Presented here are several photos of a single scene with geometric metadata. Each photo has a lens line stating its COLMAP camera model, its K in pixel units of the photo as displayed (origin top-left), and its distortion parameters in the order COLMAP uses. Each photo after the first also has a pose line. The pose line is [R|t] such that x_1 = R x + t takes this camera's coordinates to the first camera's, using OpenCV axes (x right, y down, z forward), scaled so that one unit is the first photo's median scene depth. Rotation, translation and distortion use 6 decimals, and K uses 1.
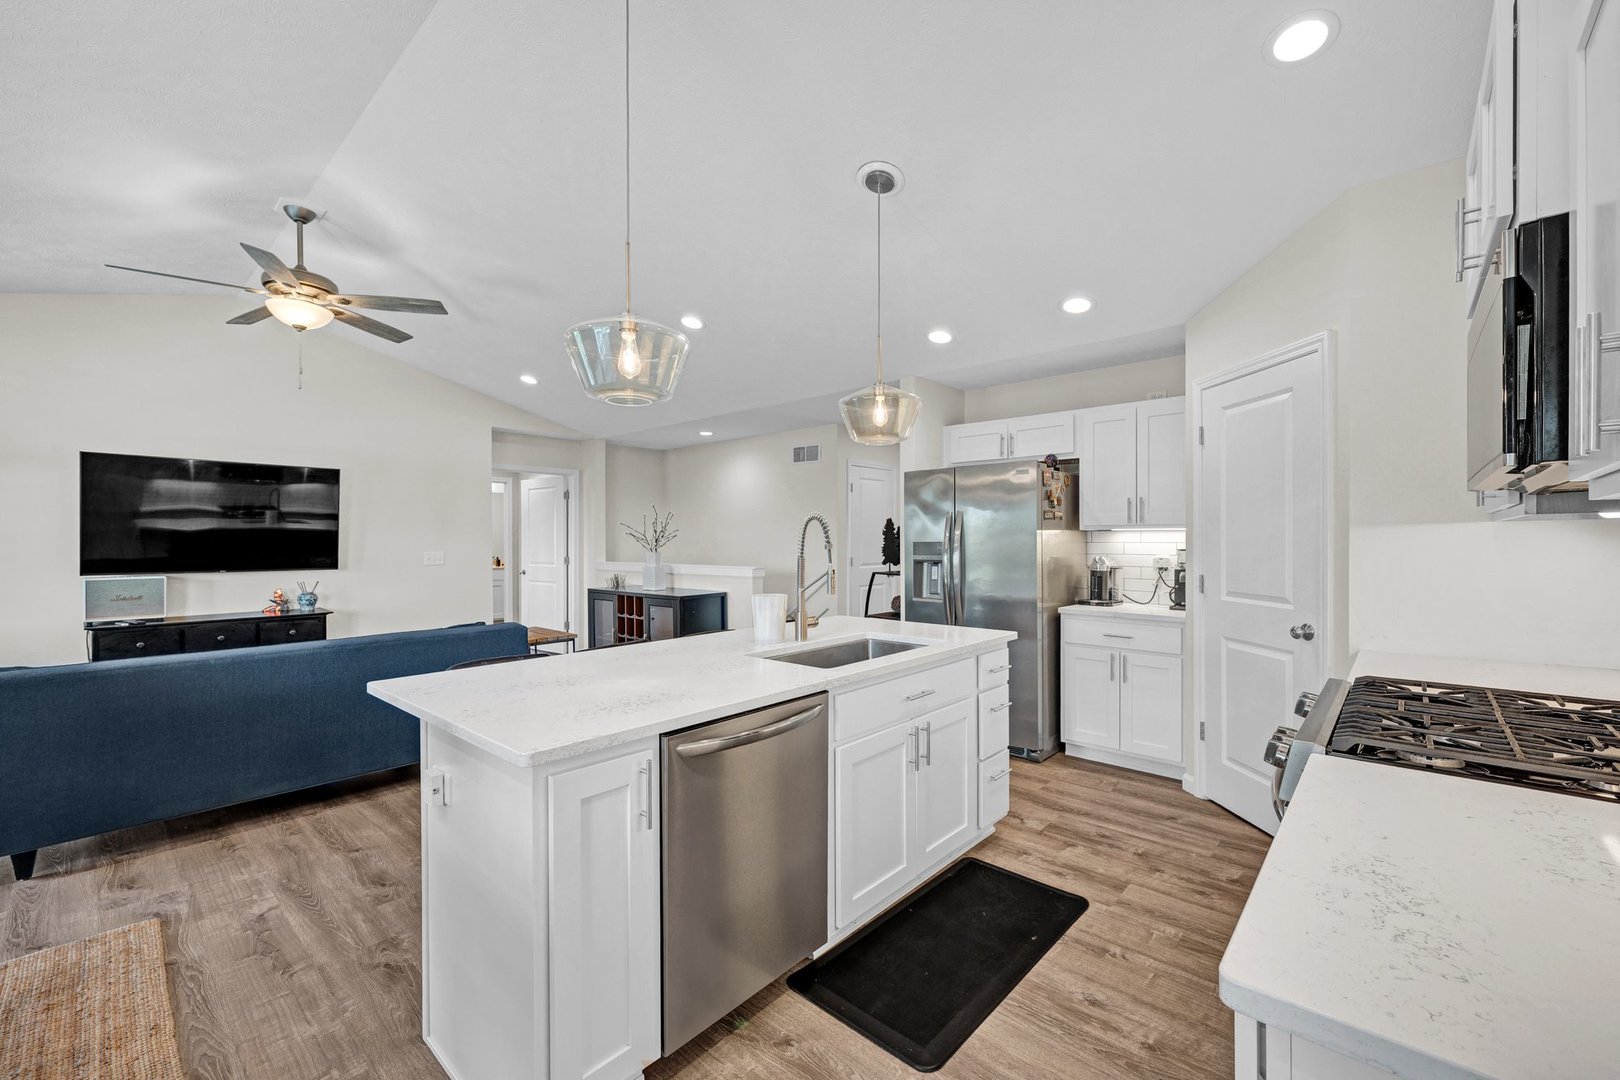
lens RADIAL K [[659.1, 0, 809.1], [0, 659.1, 542.6], [0, 0, 1]] dist [-0.000367, -0.000150]
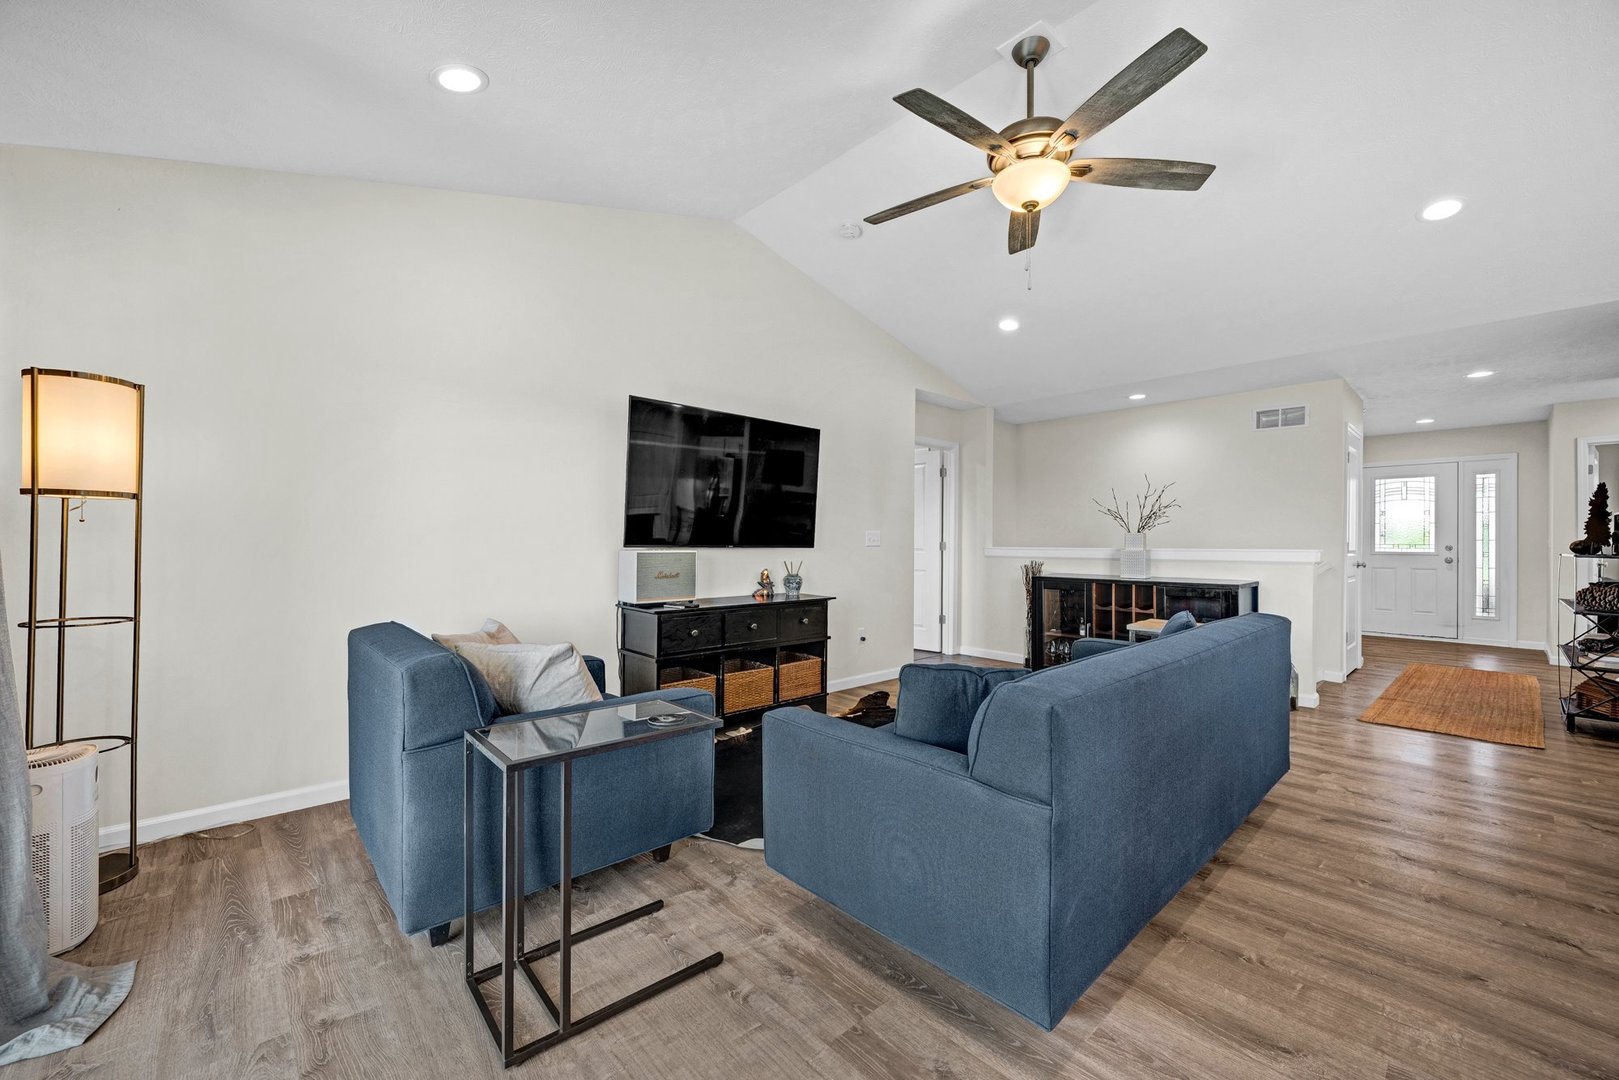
lens RADIAL K [[640.2, 0, 817.8], [0, 640.2, 542.0], [0, 0, 1]] dist [-0.001908, 0.000218]
pose [[0.996165, 0.007500, -0.087167, -0.878485], [-0.007721, 0.999968, -0.002196, 0.048069], [0.087148, 0.002861, 0.996191, 0.249185]]
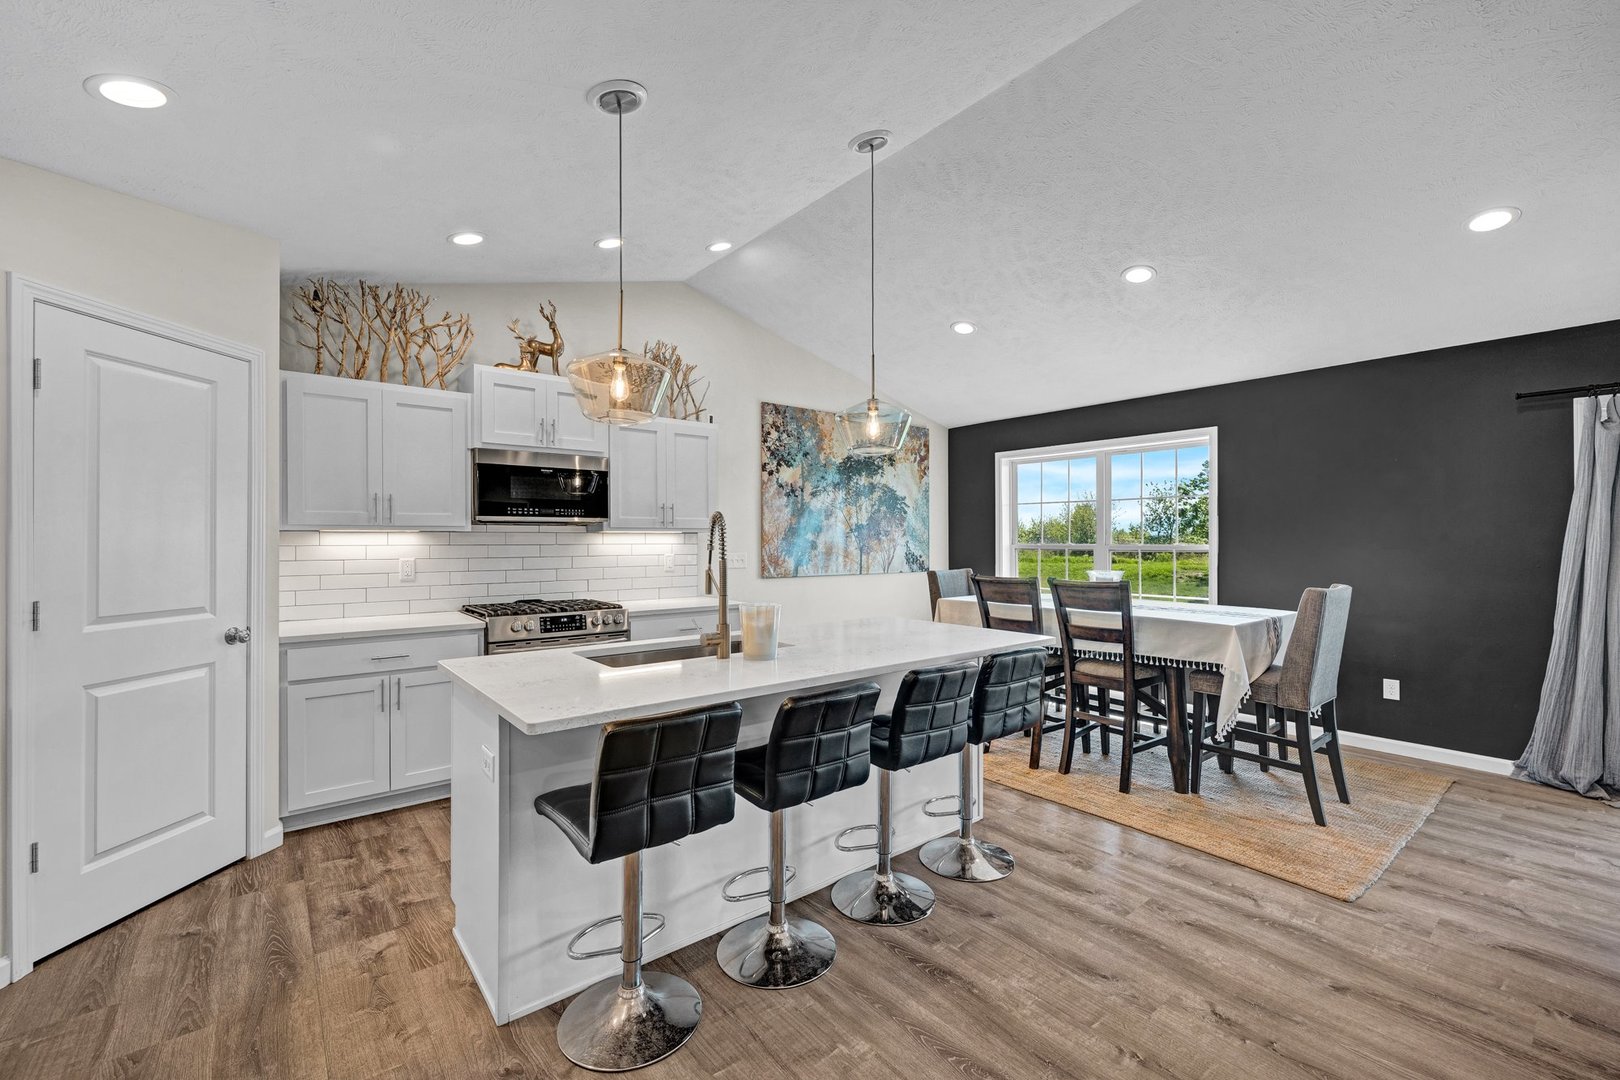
lens RADIAL K [[680.8, 0, 810.0], [0, 680.8, 540.0], [0, 0, 1]] dist [-0.000075, -0.000292]
pose [[-0.988128, 0.004172, 0.153576, -0.176623], [0.004980, 0.999976, 0.004877, -0.006496], [-0.153552, 0.005584, -0.988125, 1.258605]]
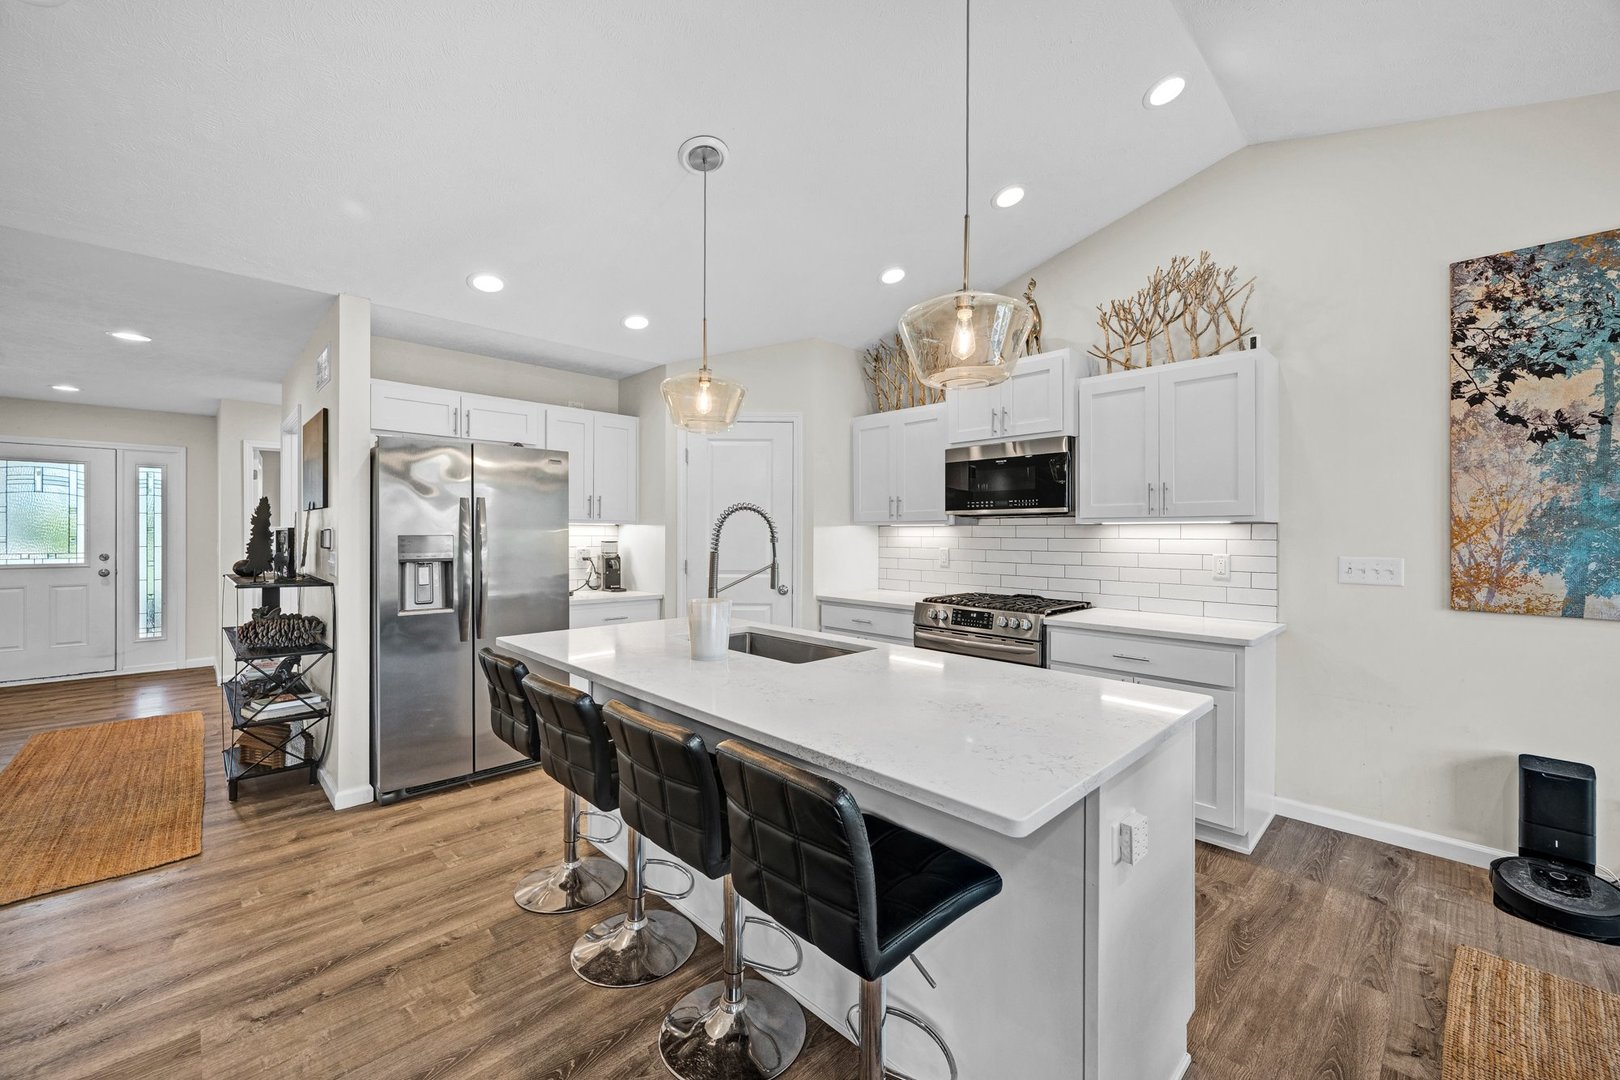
lens RADIAL K [[643.9, 0, 808.9], [0, 643.9, 532.4], [0, 0, 1]] dist [-0.000135, -0.000092]
pose [[0.070194, 0.004814, 0.997522, -0.567420], [0.001218, 0.999987, -0.004912, -0.000042], [-0.997533, 0.001560, 0.070187, 0.549481]]
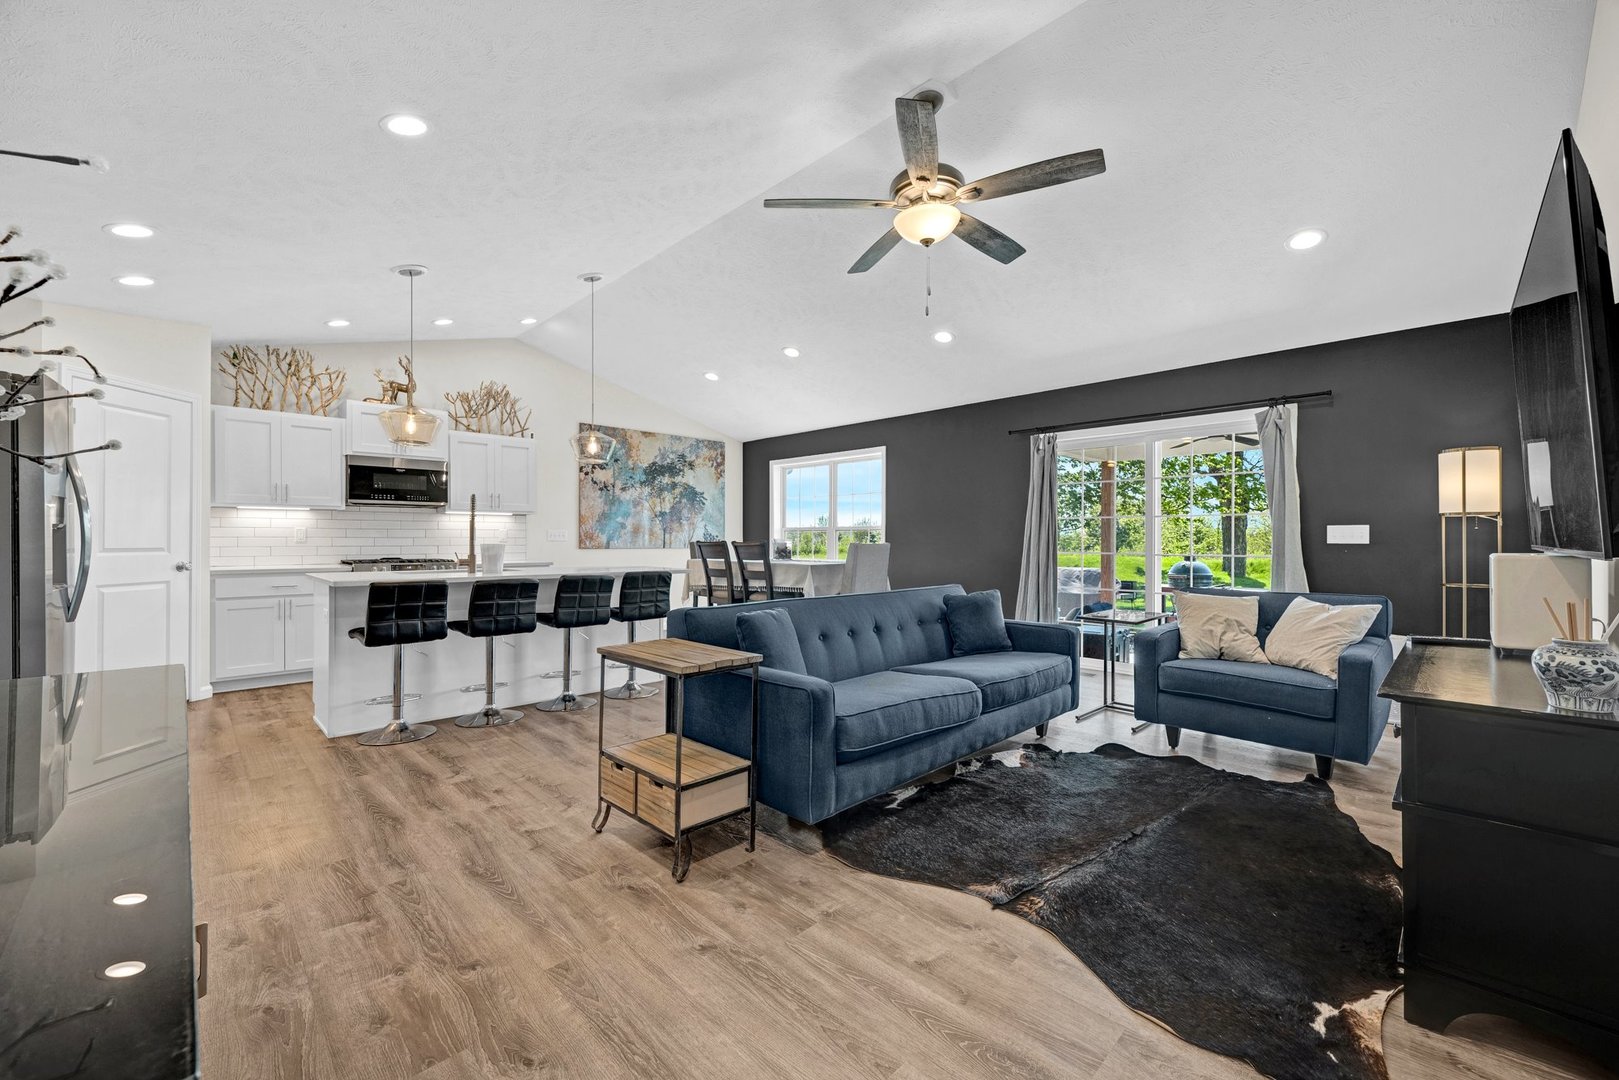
lens RADIAL K [[656.5, 0, 819.5], [0, 656.5, 540.1], [0, 0, 1]] dist [-0.000728, -0.000457]
pose [[-0.998408, 0.002454, 0.056350, -0.638323], [0.002808, 0.999977, 0.006198, 0.041764], [-0.056333, 0.006347, -0.998392, 1.718091]]
